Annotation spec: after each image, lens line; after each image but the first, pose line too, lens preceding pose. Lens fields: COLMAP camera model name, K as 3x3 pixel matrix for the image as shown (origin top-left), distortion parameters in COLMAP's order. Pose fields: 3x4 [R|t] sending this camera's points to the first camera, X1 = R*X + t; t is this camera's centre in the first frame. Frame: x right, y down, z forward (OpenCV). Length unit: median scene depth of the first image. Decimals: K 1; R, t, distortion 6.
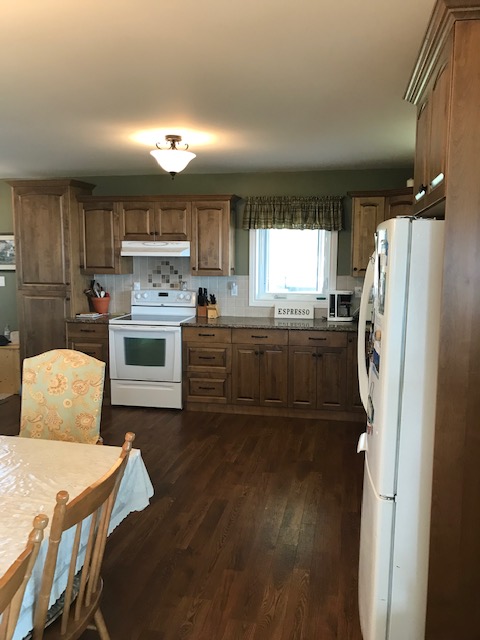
lens RADIAL K [[522.2, 0, 240.0], [0, 522.2, 320.0], [0, 0, 1]] dist [0.094170, -0.203747]
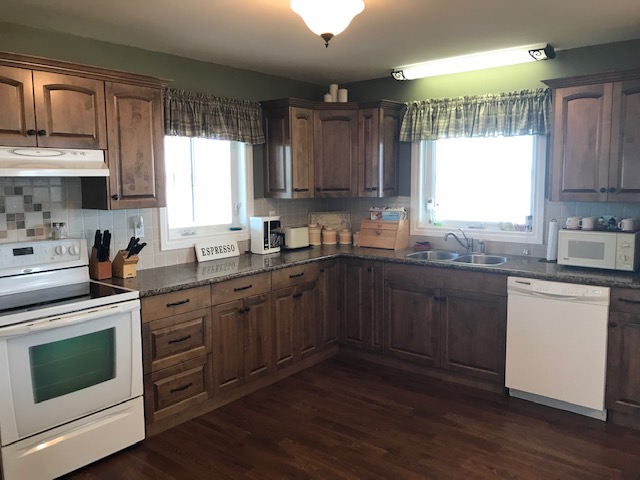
lens RADIAL K [[522.2, 0, 320.0], [0, 522.2, 240.0], [0, 0, 1]] dist [0.094170, -0.203747]
pose [[0.460858, -0.112040, 0.880373, -0.509024], [0.121595, 0.990615, 0.062418, -0.061311], [-0.879104, 0.078284, 0.470157, 0.537649]]
